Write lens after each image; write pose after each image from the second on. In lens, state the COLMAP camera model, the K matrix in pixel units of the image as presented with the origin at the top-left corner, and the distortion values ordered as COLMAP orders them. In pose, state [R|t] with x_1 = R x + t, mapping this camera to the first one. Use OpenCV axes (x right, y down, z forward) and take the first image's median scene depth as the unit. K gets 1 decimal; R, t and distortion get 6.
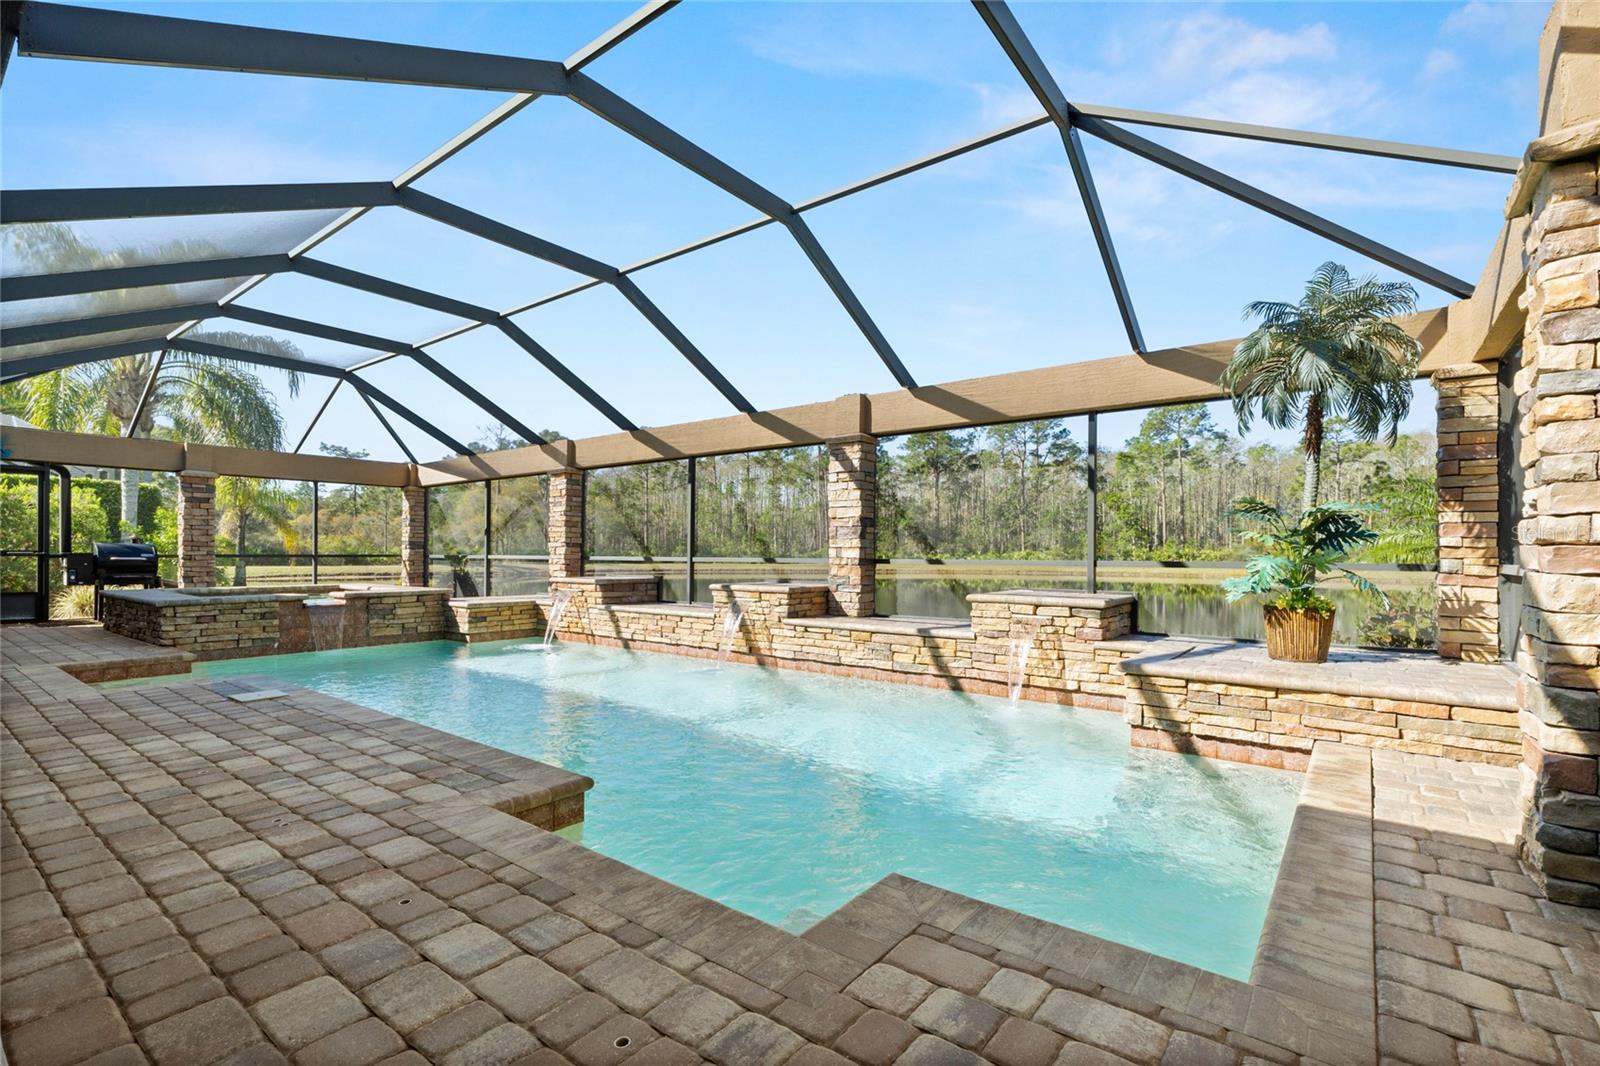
lens RADIAL K [[725.7, 0, 806.8], [0, 725.7, 543.9], [0, 0, 1]] dist [0.000169, 0.000856]
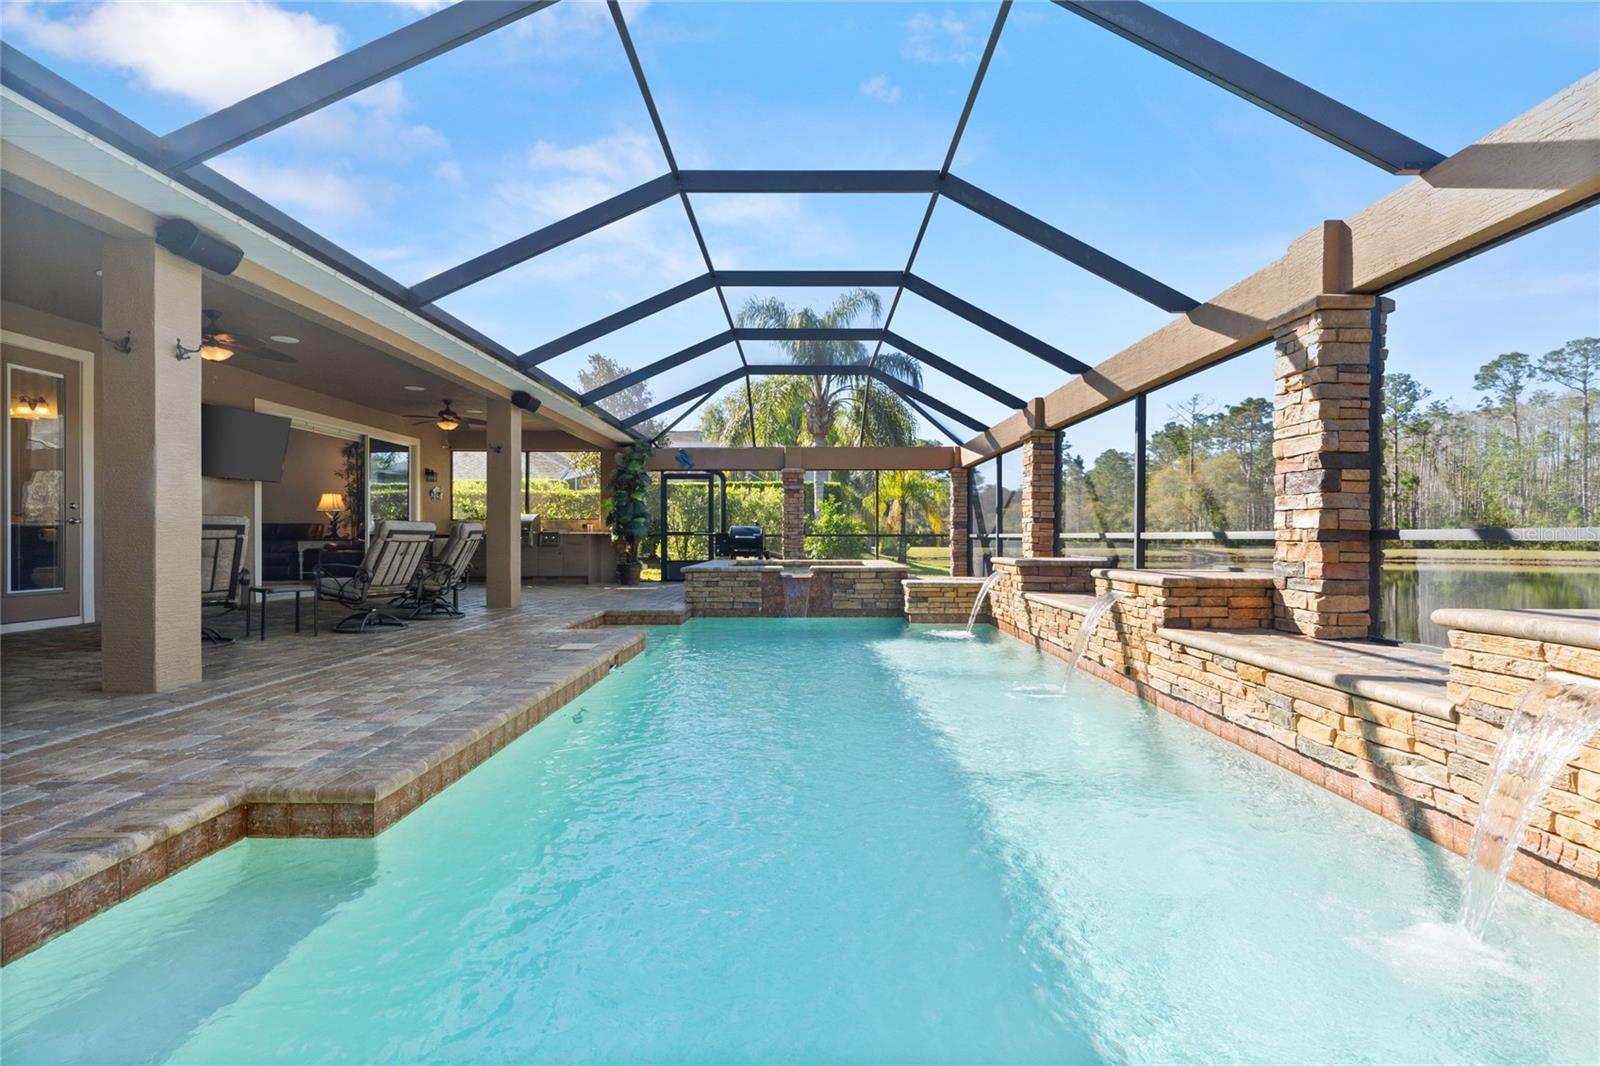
lens RADIAL K [[725.7, 0, 800.3], [0, 725.7, 528.2], [0, 0, 1]] dist [0.000169, 0.000856]
pose [[0.602640, -0.012681, -0.797913, 0.262568], [0.012886, 0.999898, -0.006159, 0.017325], [0.797909, -0.006570, 0.602742, 0.365403]]
